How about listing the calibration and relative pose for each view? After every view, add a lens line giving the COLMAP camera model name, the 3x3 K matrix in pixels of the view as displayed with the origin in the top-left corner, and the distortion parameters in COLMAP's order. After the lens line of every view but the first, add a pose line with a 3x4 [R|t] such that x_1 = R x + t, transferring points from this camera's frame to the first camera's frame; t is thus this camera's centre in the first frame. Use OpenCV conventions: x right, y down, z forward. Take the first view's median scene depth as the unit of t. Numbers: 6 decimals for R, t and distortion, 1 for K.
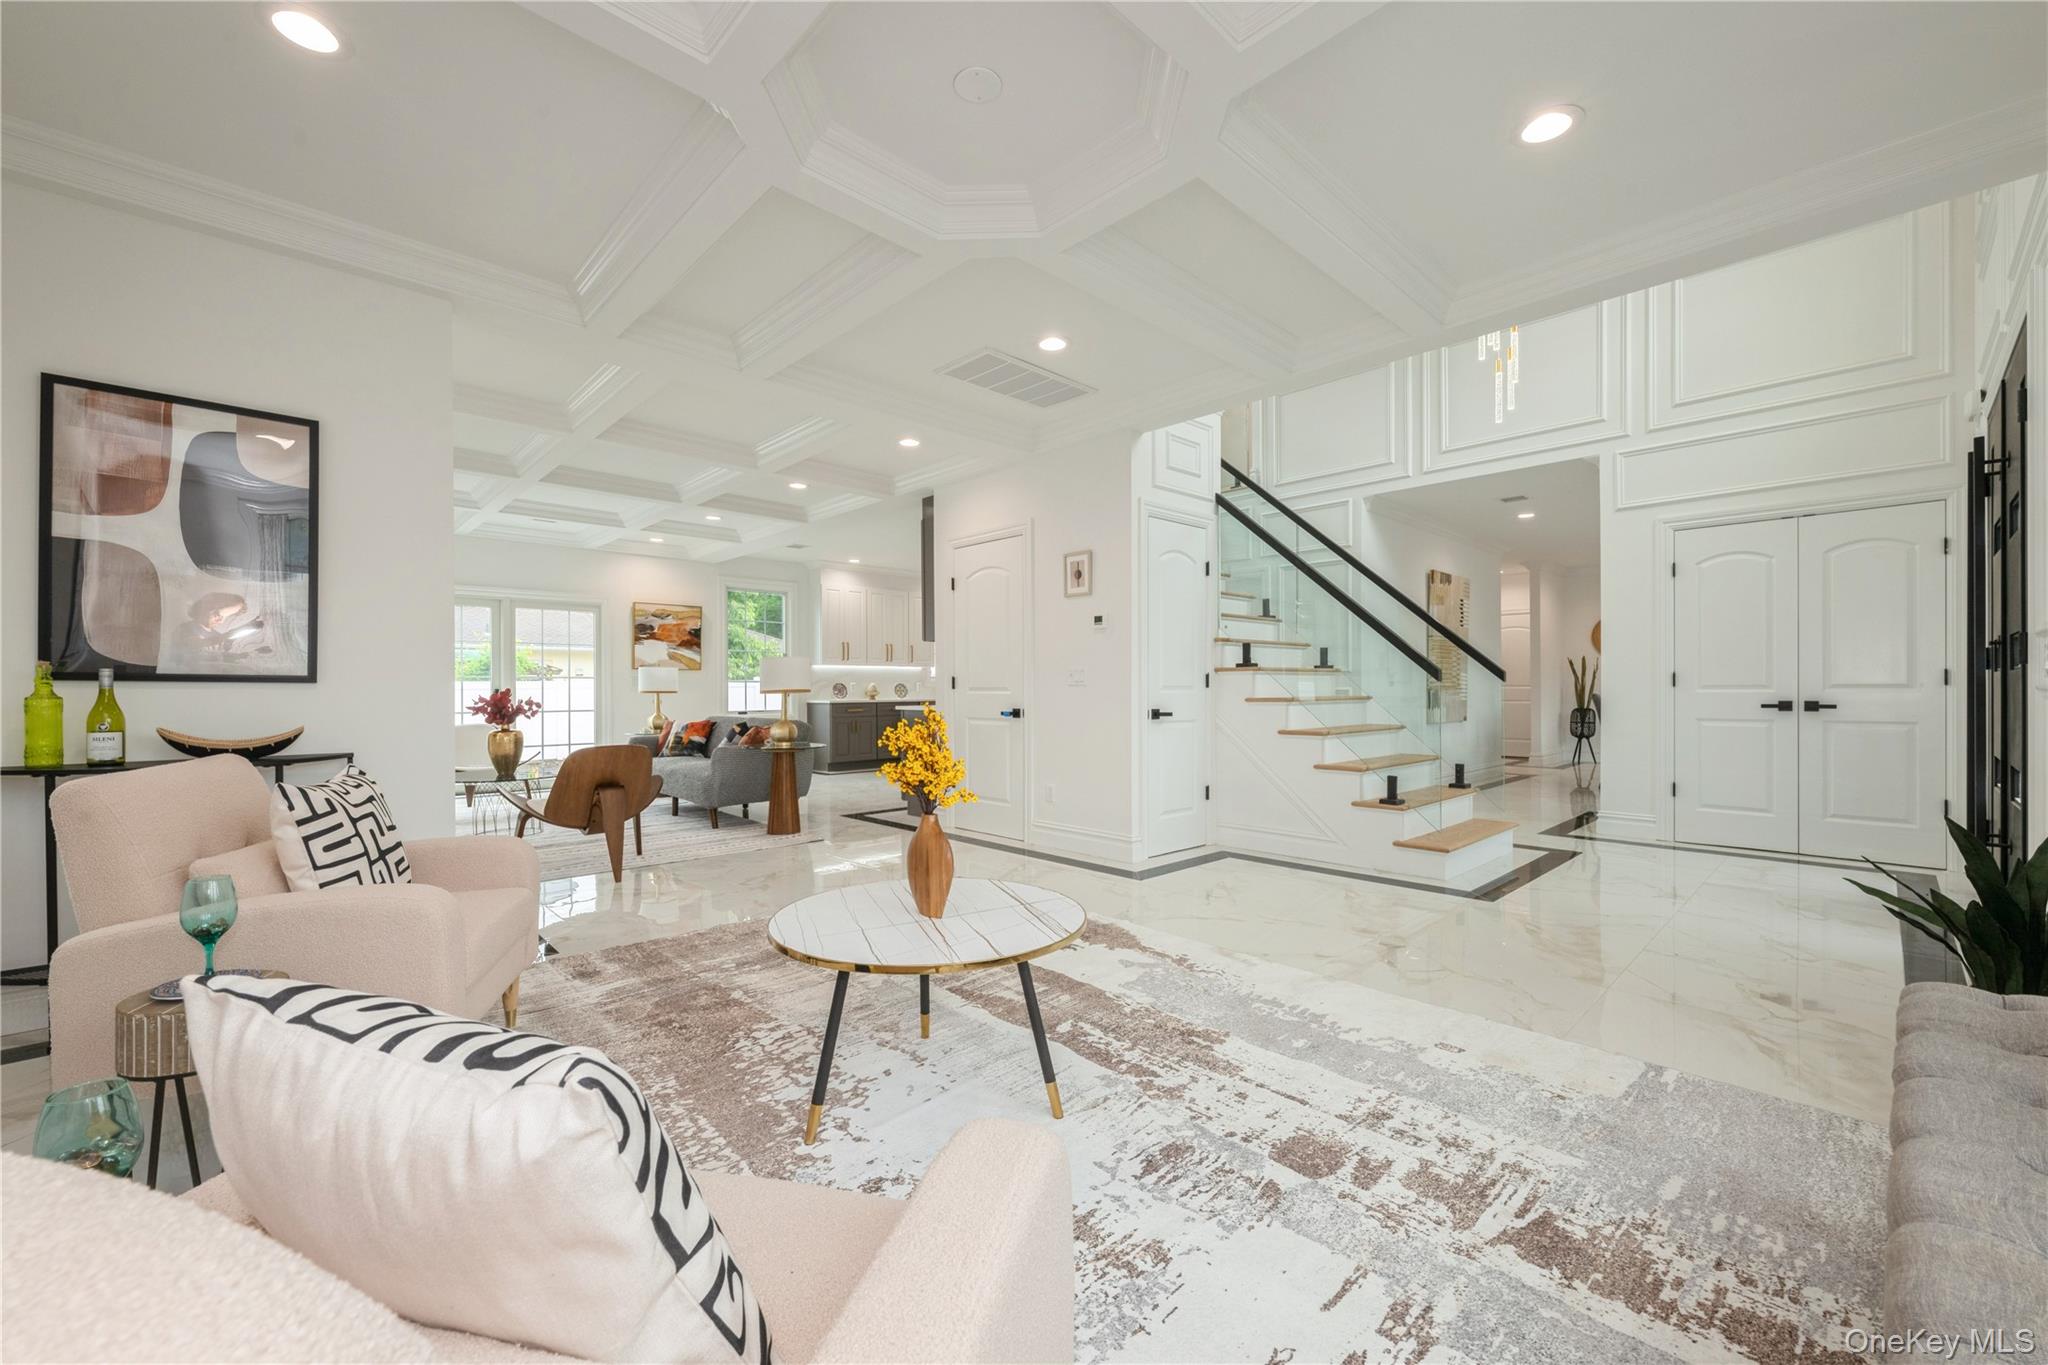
lens RADIAL K [[814.8, 0, 1027.1], [0, 814.8, 687.3], [0, 0, 1]] dist [0.000535, 0.000263]
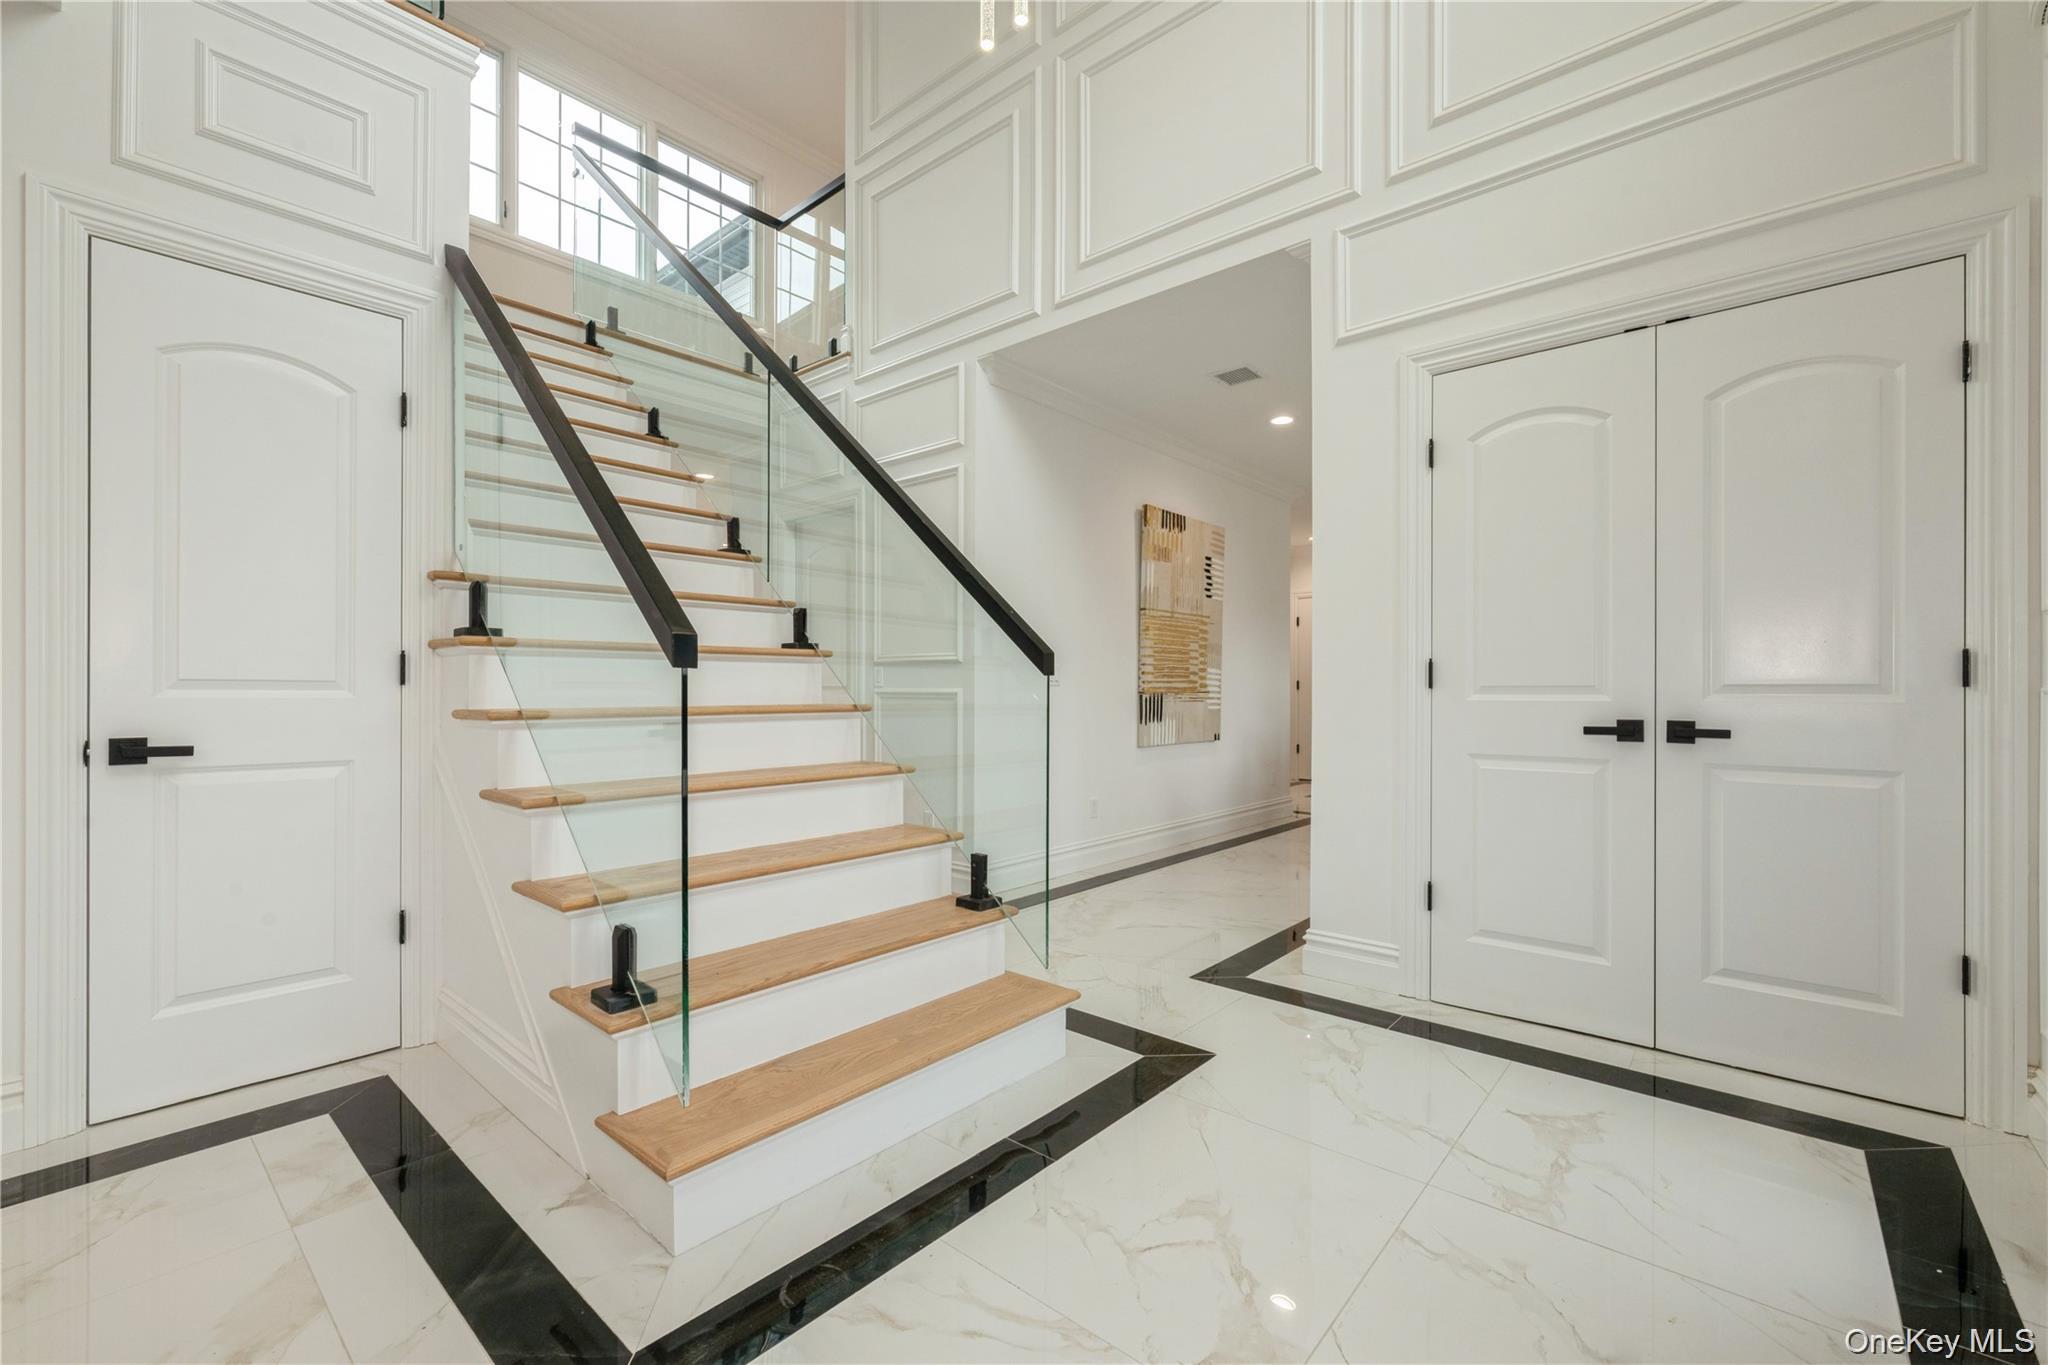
lens RADIAL K [[844.9, 0, 1036.5], [0, 844.9, 688.3], [0, 0, 1]] dist [0.000651, 0.000084]
pose [[0.995227, 0.005369, 0.097439, 0.524242], [-0.005139, 0.999983, -0.002604, 0.001522], [-0.097452, 0.002090, 0.995238, 0.530909]]
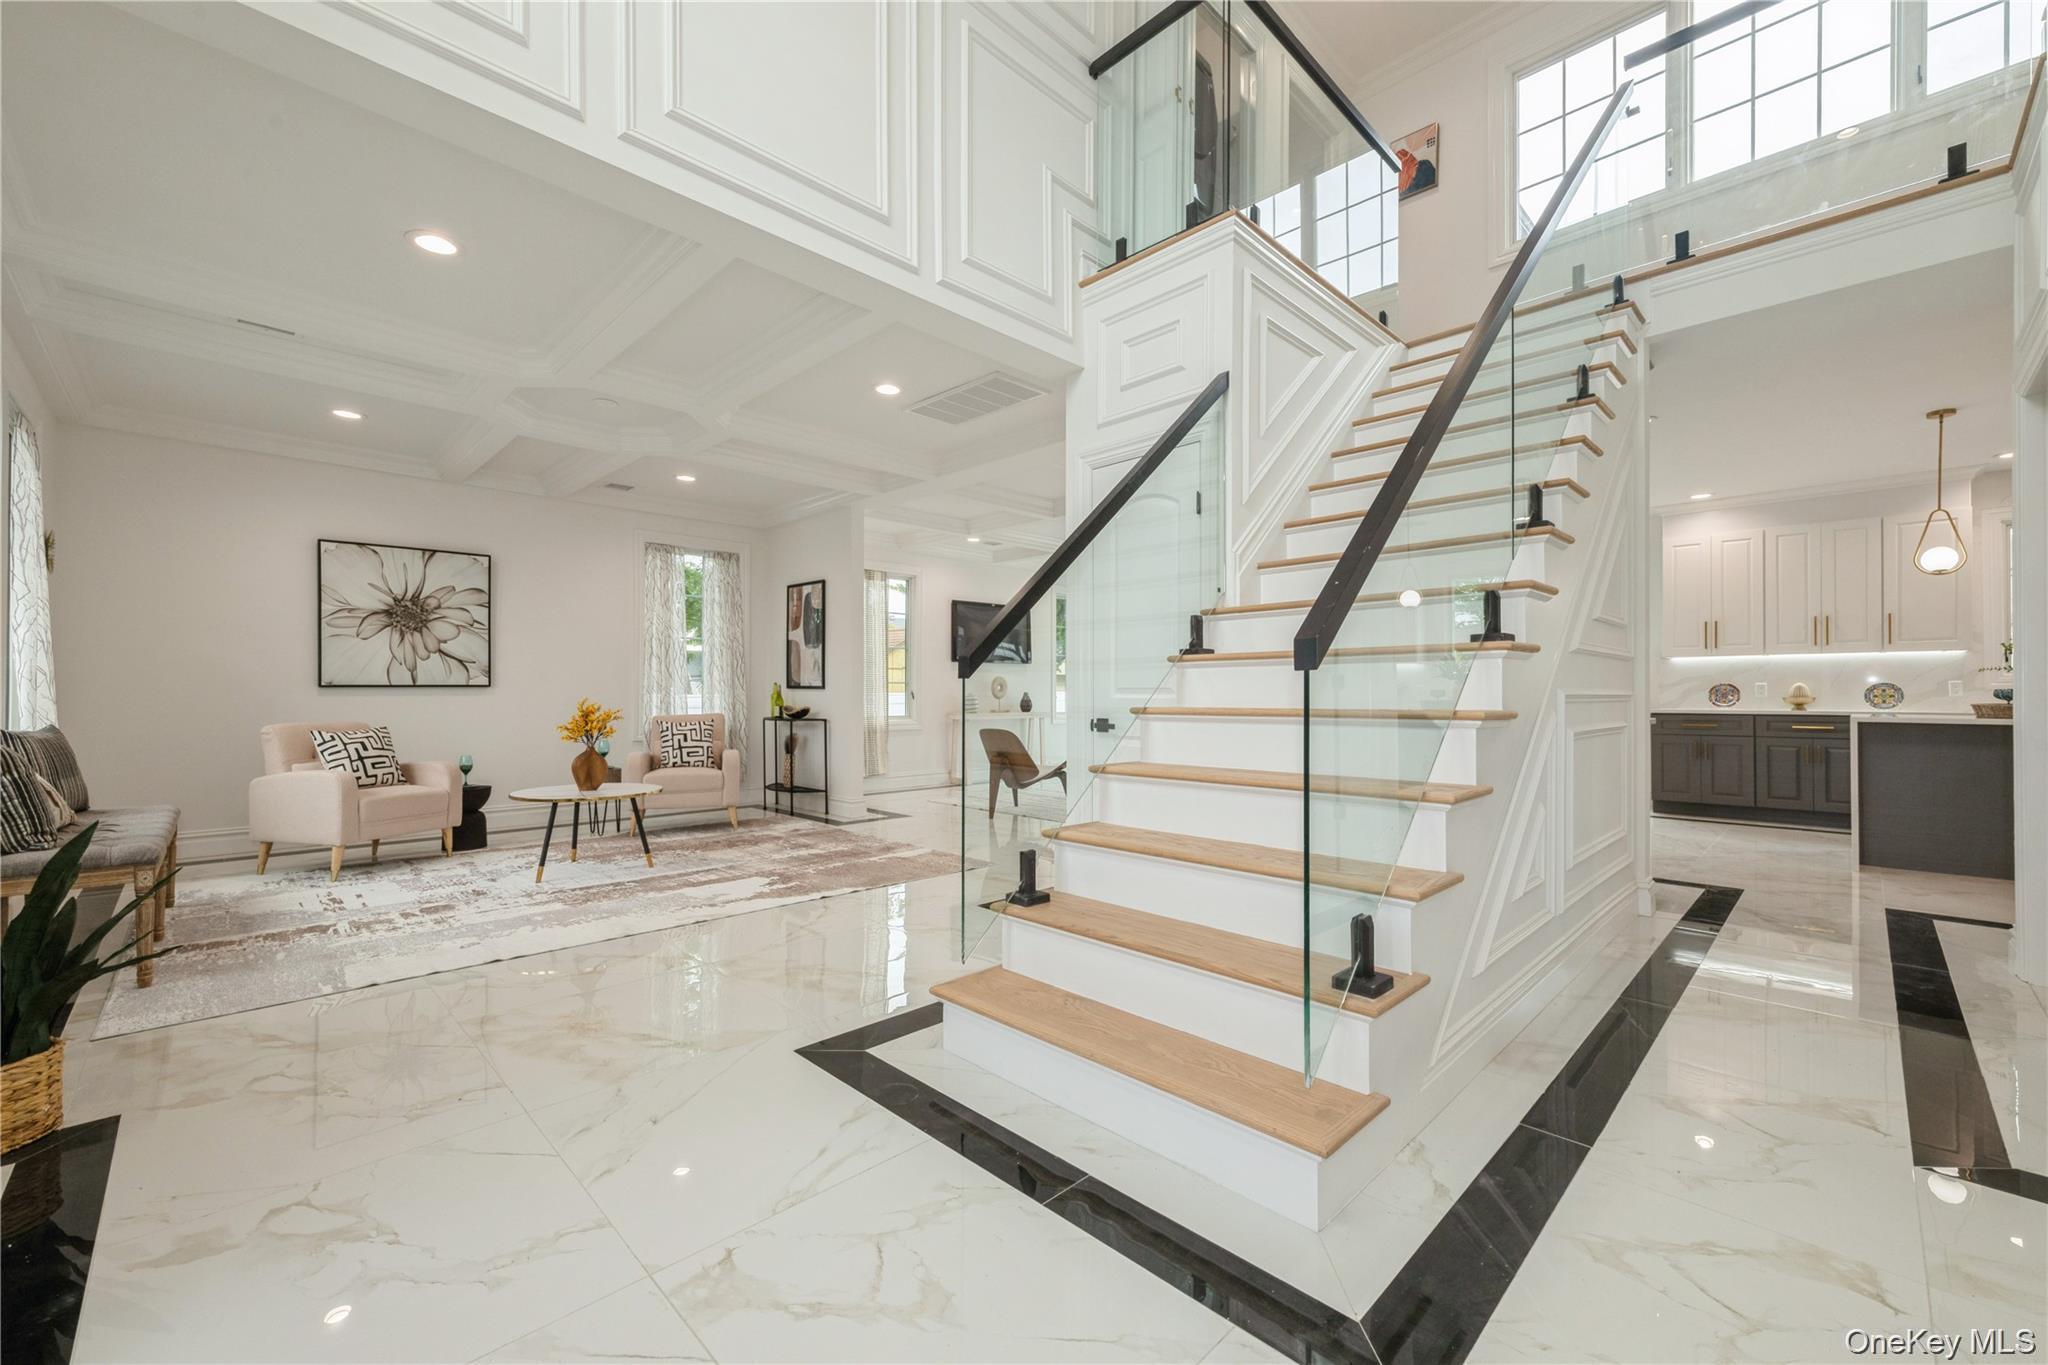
lens RADIAL K [[846.9, 0, 1031.9], [0, 846.9, 691.9], [0, 0, 1]] dist [0.001142, 0.000381]
pose [[0.011049, 0.000064, -0.999939, 0.897221], [0.001614, 0.999999, 0.000082, 0.001736], [0.999938, -0.001615, 0.011049, 0.879275]]
